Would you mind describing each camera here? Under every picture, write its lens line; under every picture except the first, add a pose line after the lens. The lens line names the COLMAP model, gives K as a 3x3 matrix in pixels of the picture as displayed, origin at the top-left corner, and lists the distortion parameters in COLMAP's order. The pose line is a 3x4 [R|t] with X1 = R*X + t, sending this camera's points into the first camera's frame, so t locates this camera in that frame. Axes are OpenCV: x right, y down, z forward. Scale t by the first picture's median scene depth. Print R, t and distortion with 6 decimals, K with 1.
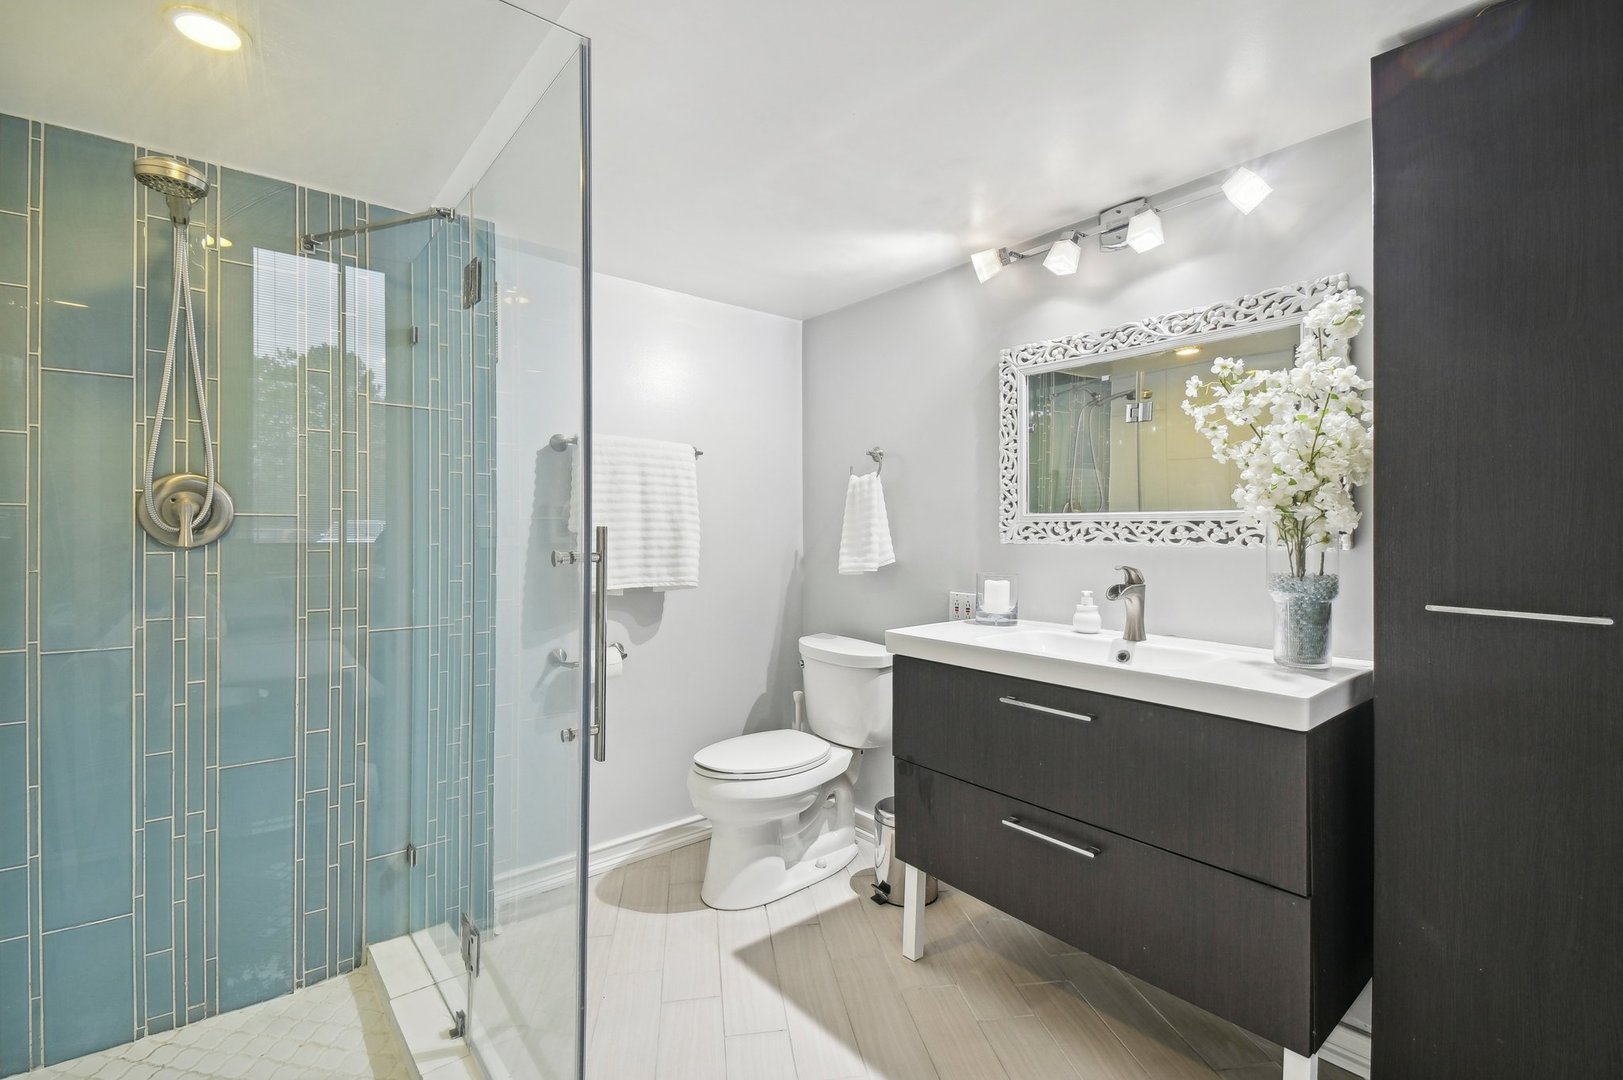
lens RADIAL K [[723.4, 0, 811.1], [0, 723.4, 530.5], [0, 0, 1]] dist [0.002417, -0.019940]
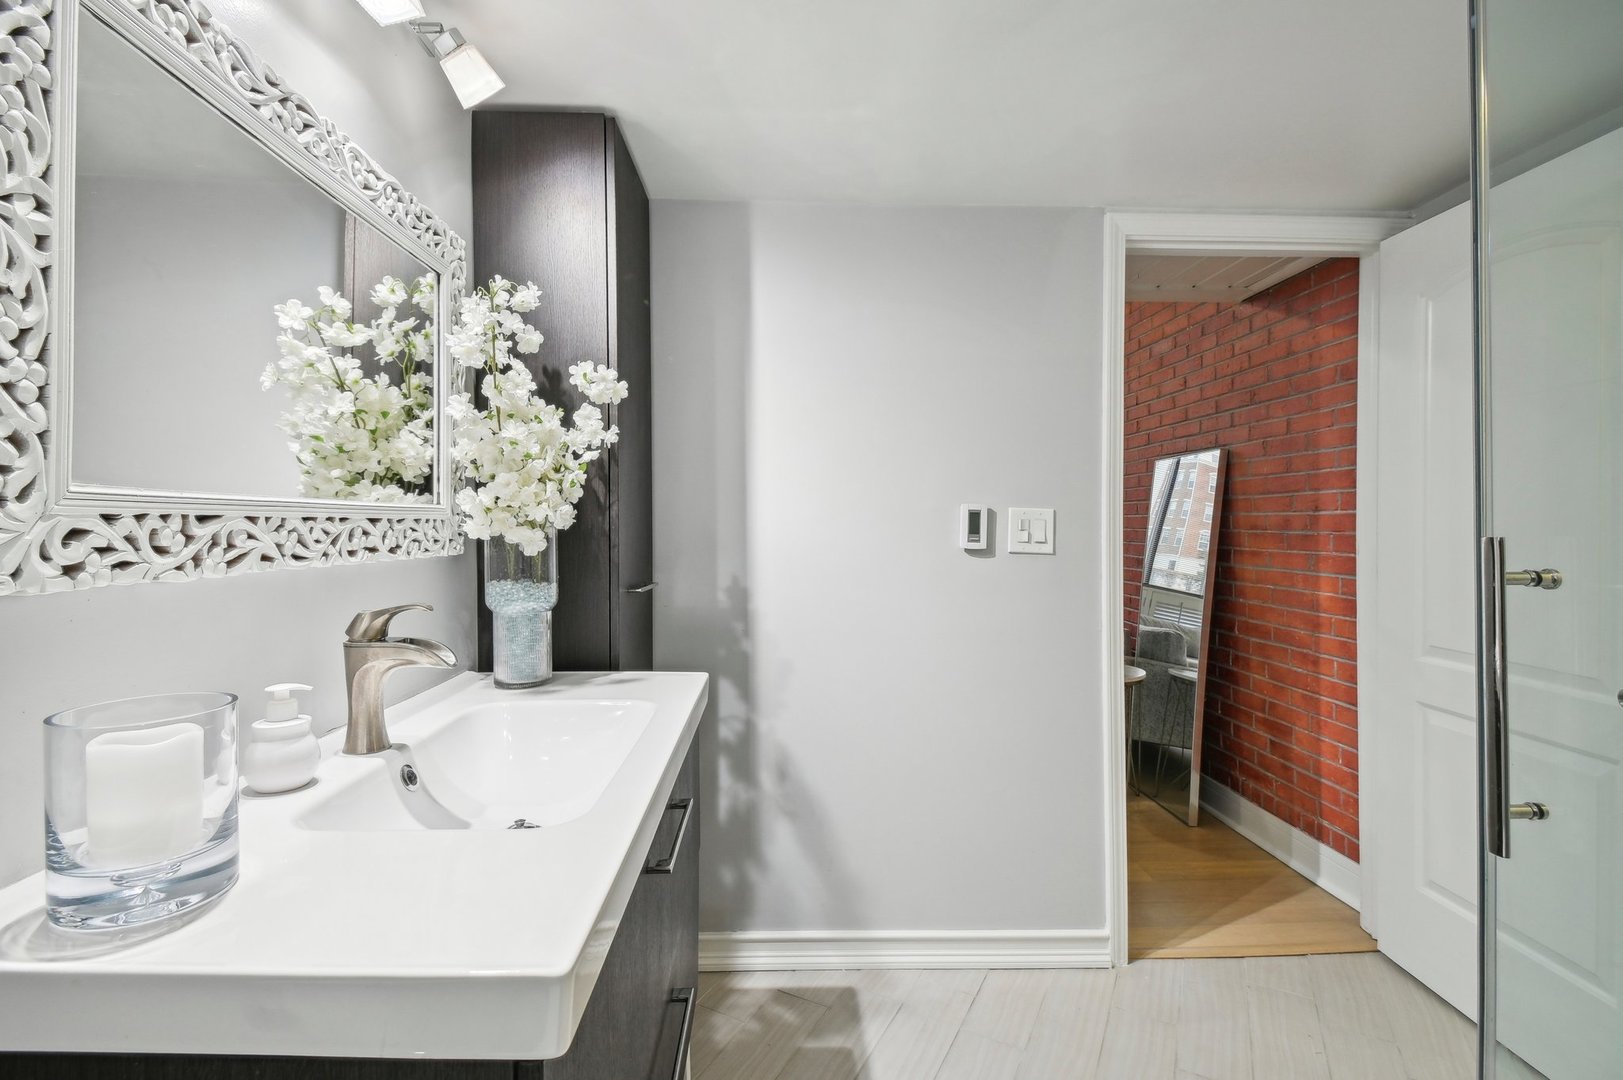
lens RADIAL K [[723.4, 0, 811.1], [0, 723.4, 530.5], [0, 0, 1]] dist [0.002417, -0.019940]
pose [[-0.793750, -0.008828, 0.608180, -0.101696], [-0.003375, 0.999943, 0.010110, -0.009173], [-0.608235, 0.005972, -0.793735, 1.114407]]
